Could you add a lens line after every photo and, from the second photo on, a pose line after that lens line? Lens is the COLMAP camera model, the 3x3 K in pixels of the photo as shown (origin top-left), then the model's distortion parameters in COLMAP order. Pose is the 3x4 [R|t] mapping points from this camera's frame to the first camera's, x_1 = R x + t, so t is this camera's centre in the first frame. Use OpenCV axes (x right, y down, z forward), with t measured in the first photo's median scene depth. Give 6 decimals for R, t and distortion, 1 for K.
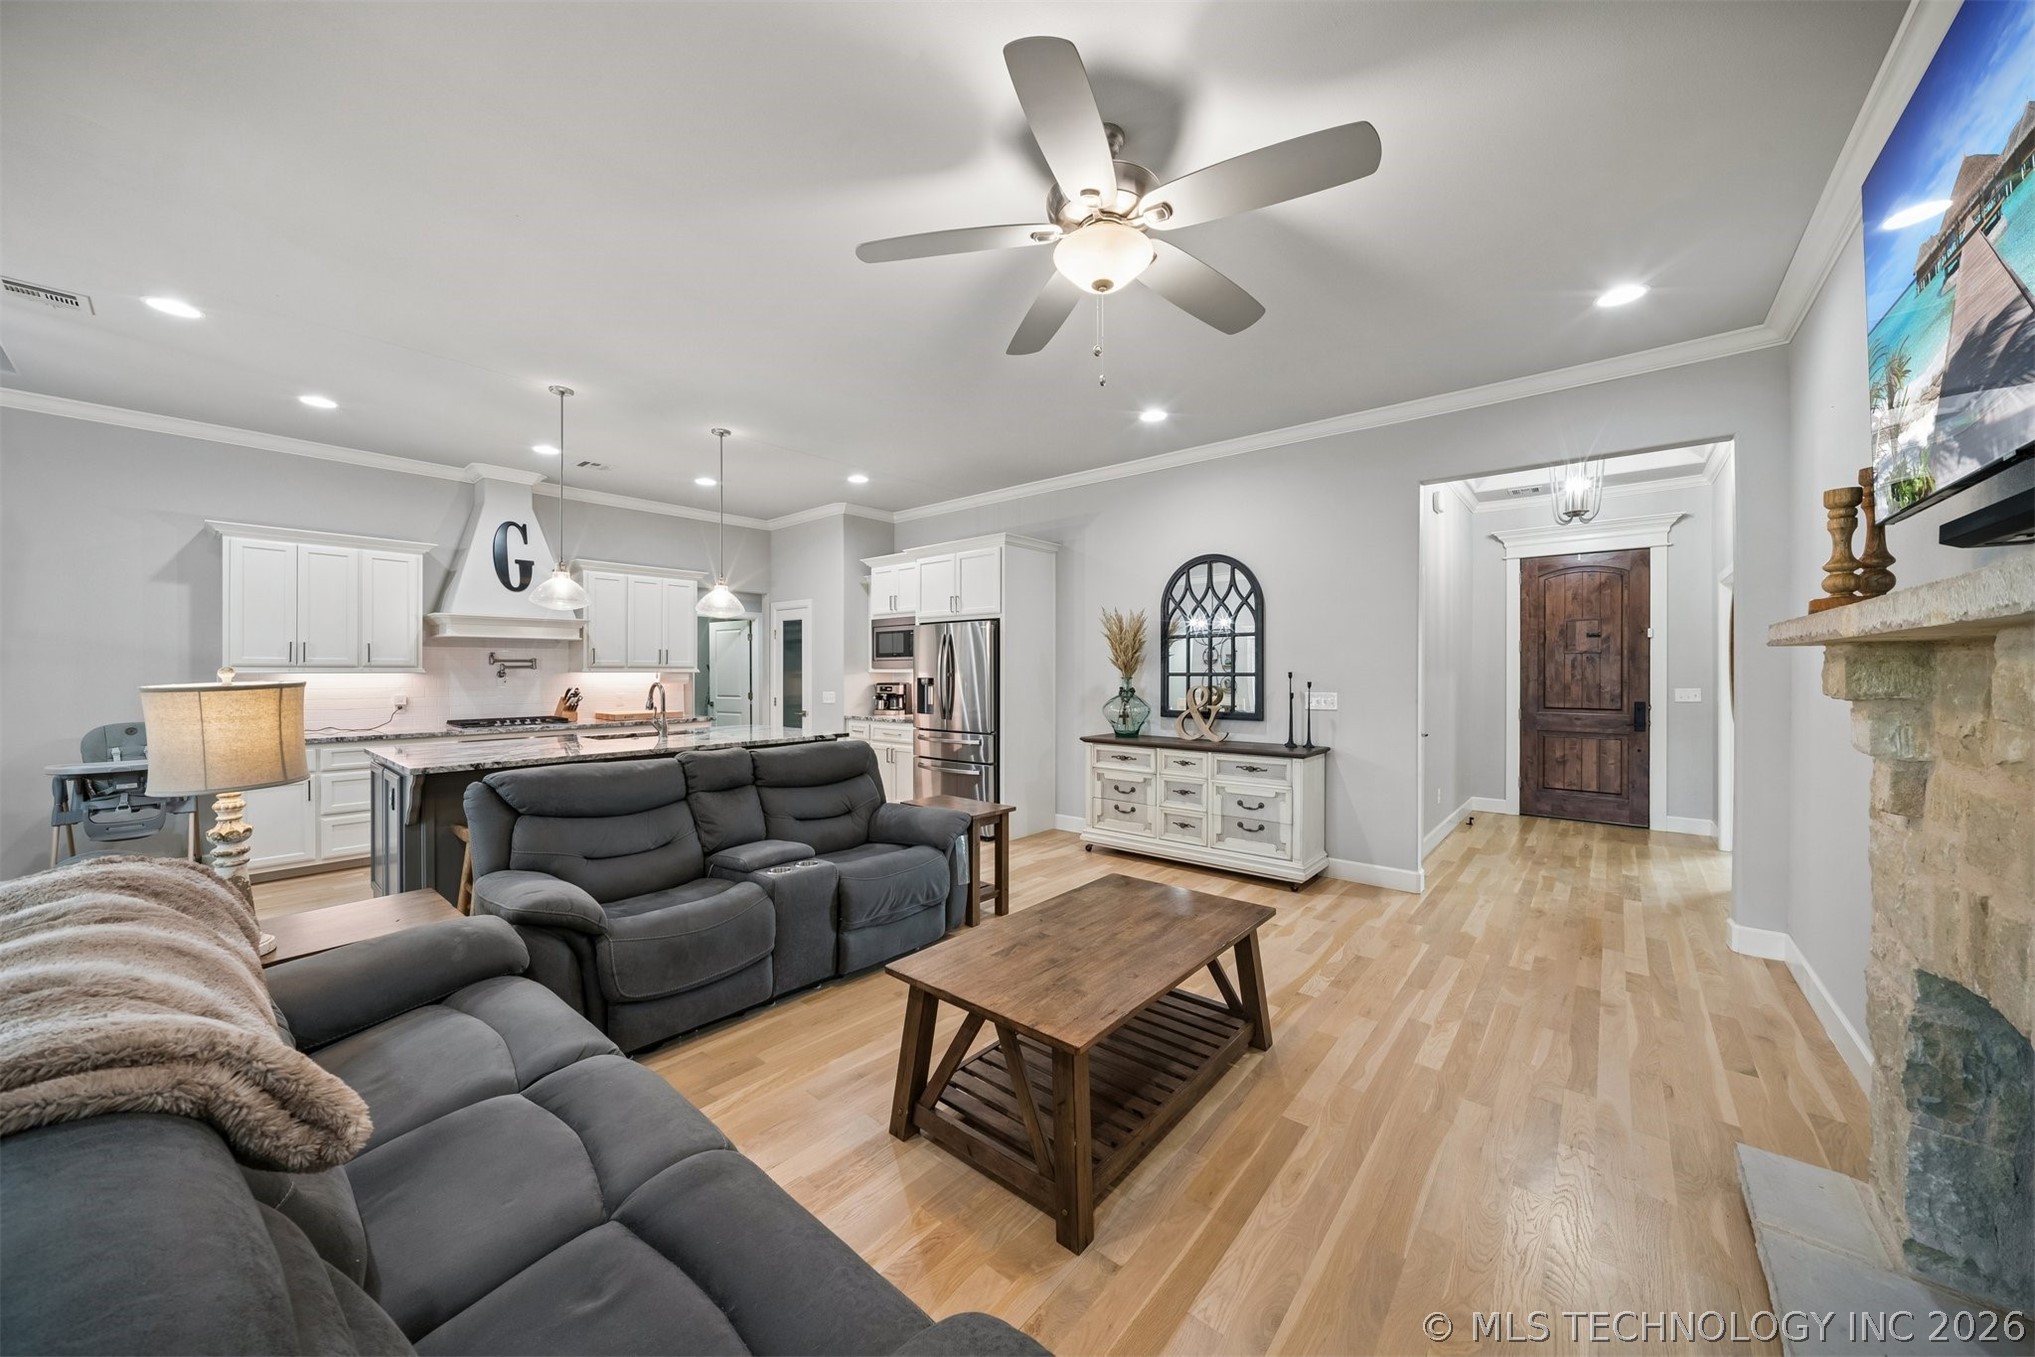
lens RADIAL K [[714.5, 0, 1000.5], [0, 714.5, 668.8], [0, 0, 1]] dist [-0.020626, 0.005980]
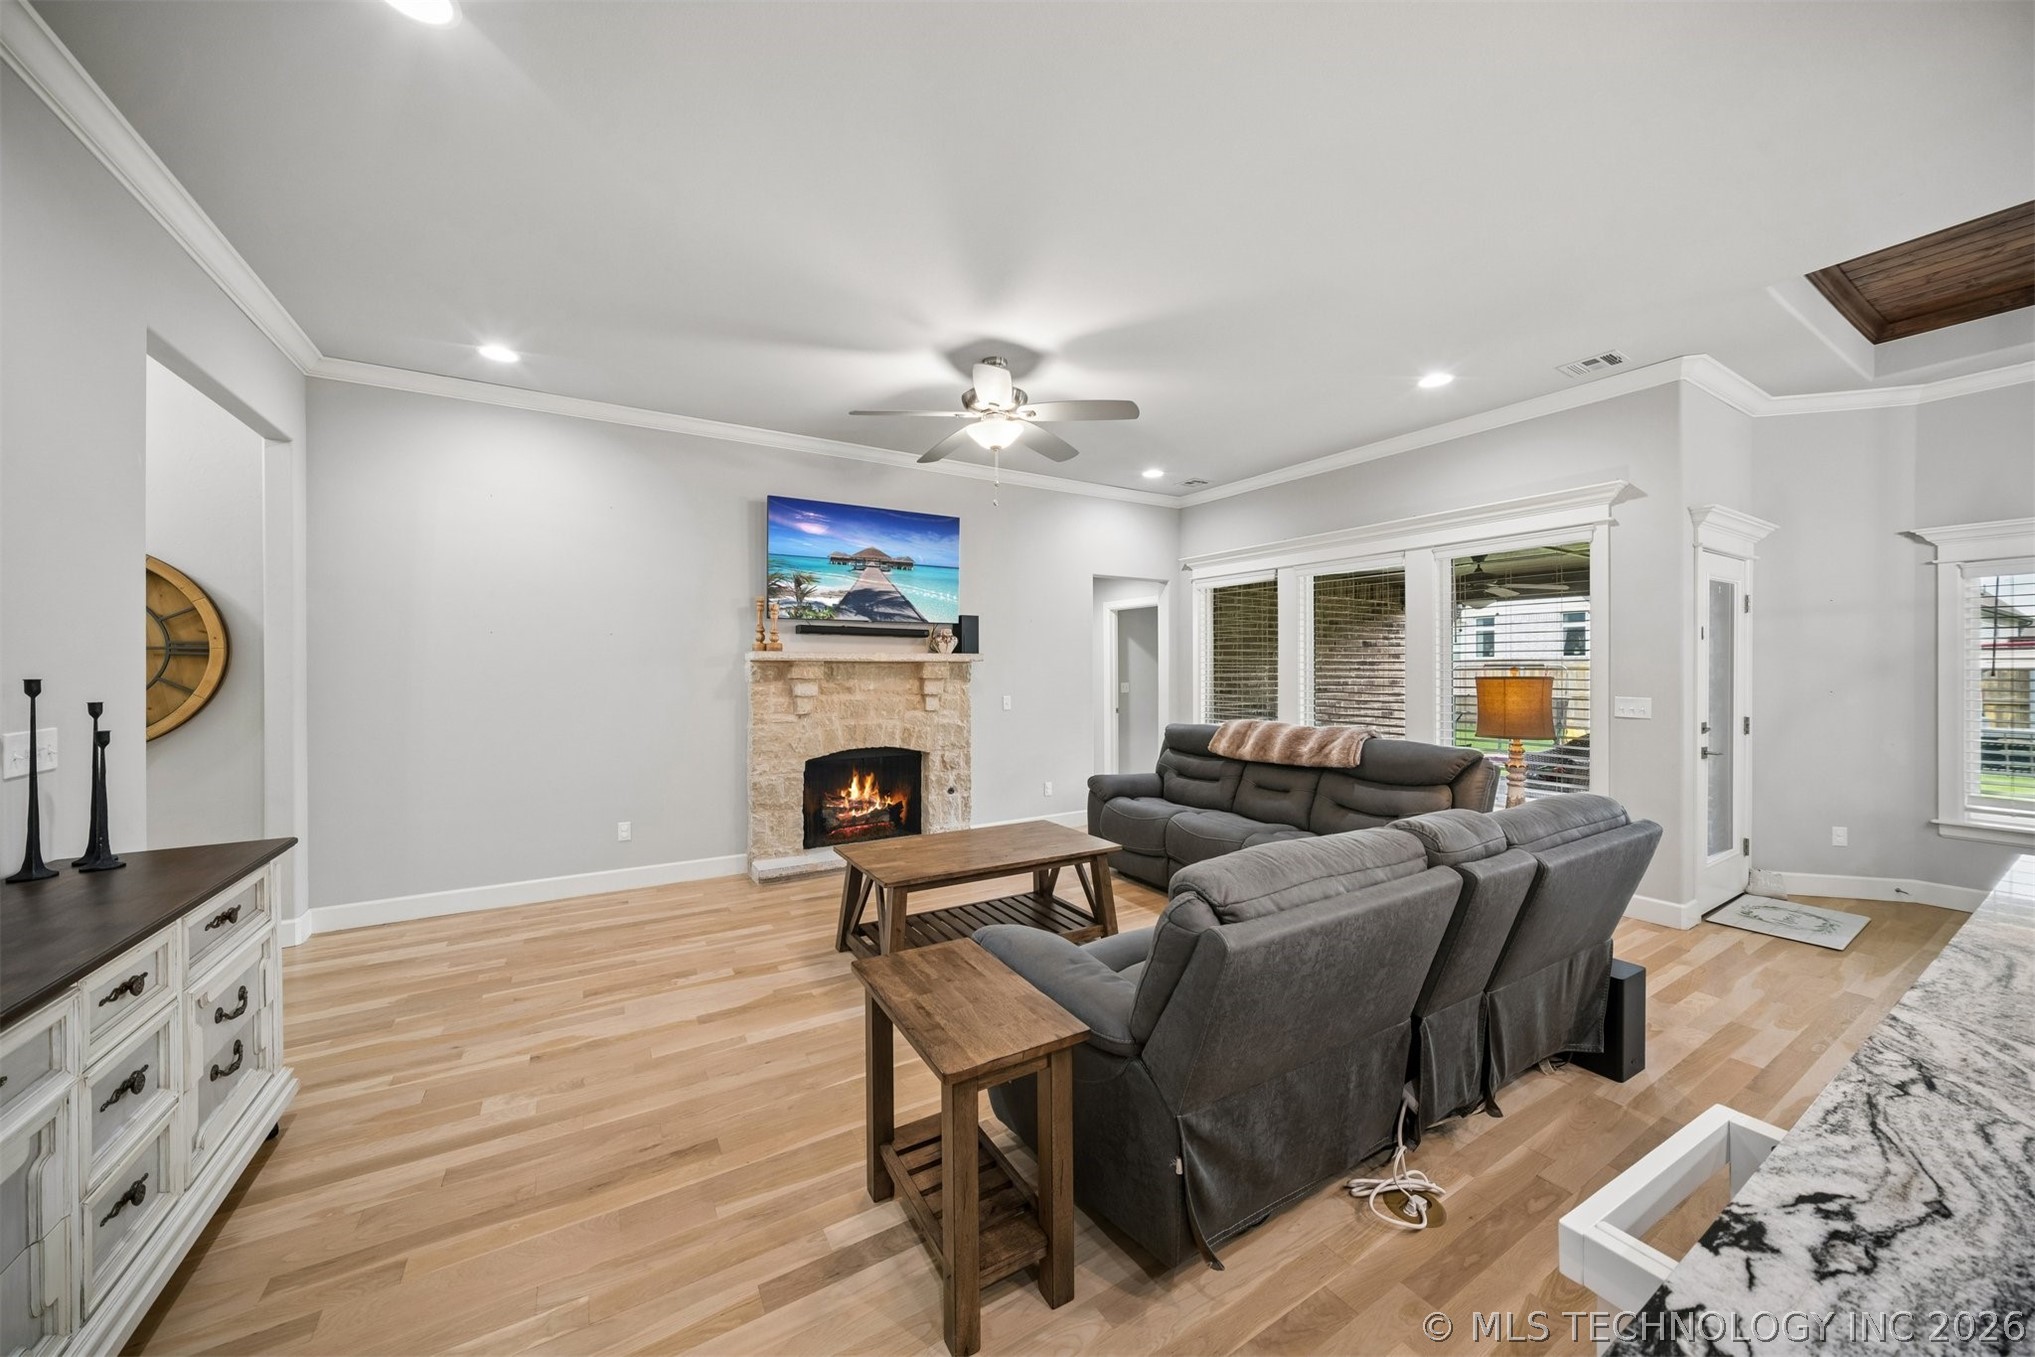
lens RADIAL K [[714.5, 0, 1000.1], [0, 714.5, 671.7], [0, 0, 1]] dist [-0.020626, 0.005980]
pose [[-0.950519, 0.001025, 0.310666, -0.169157], [0.002065, 0.999993, 0.003020, 0.000387], [-0.310660, 0.003512, -0.950514, 1.107302]]
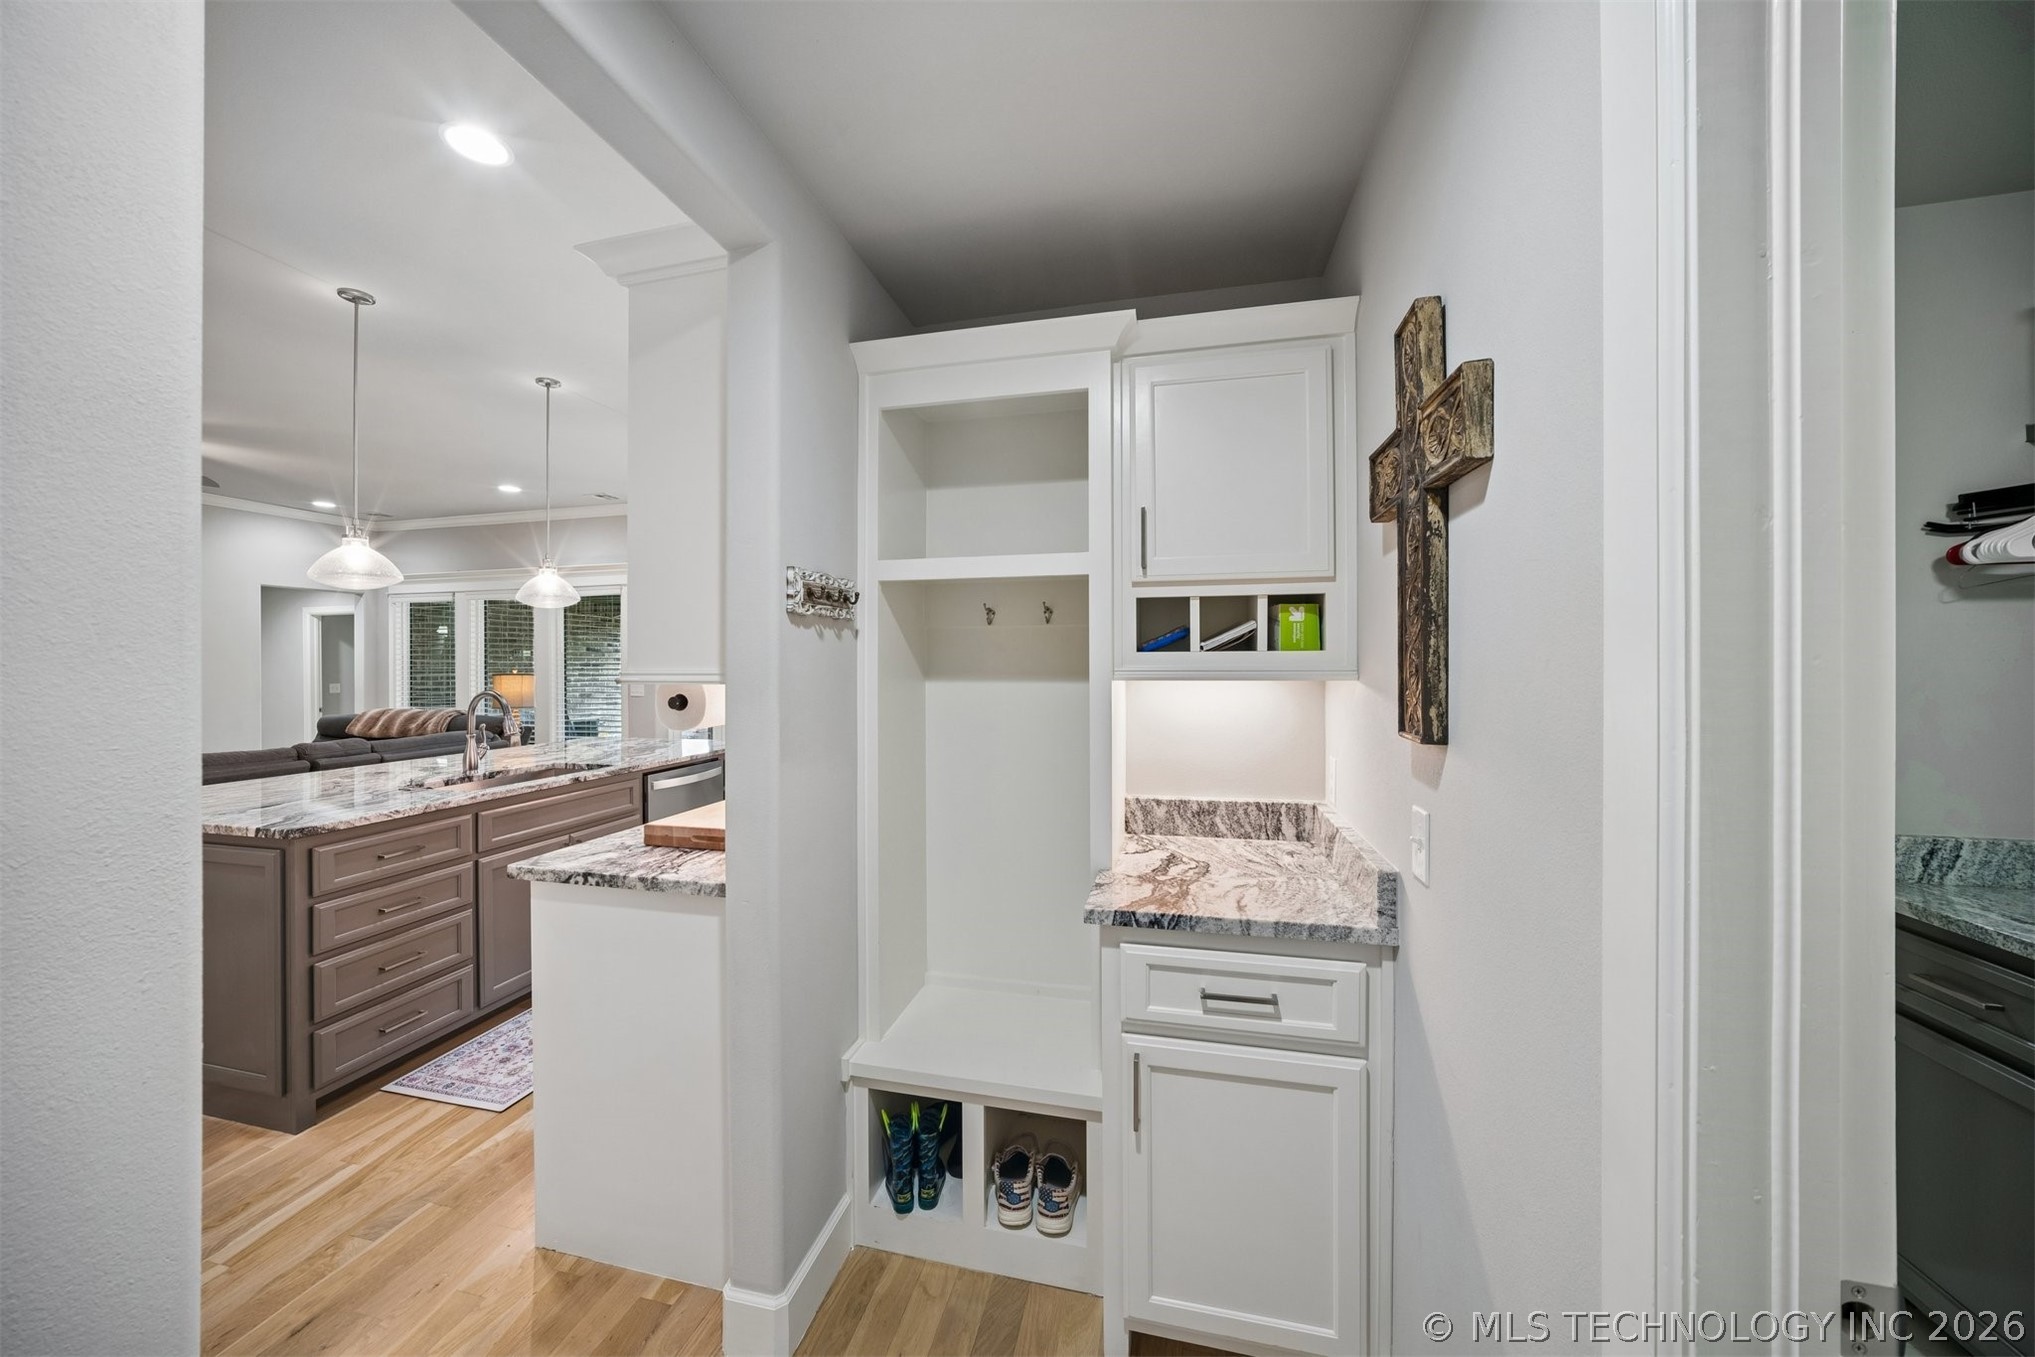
lens RADIAL K [[714.5, 0, 1003.5], [0, 714.5, 661.3], [0, 0, 1]] dist [-0.020626, 0.005980]
pose [[-0.890073, 0.006594, -0.455771, -0.579785], [0.010157, 0.999934, -0.005367, 0.002038], [0.455706, -0.009407, -0.890081, 1.710212]]
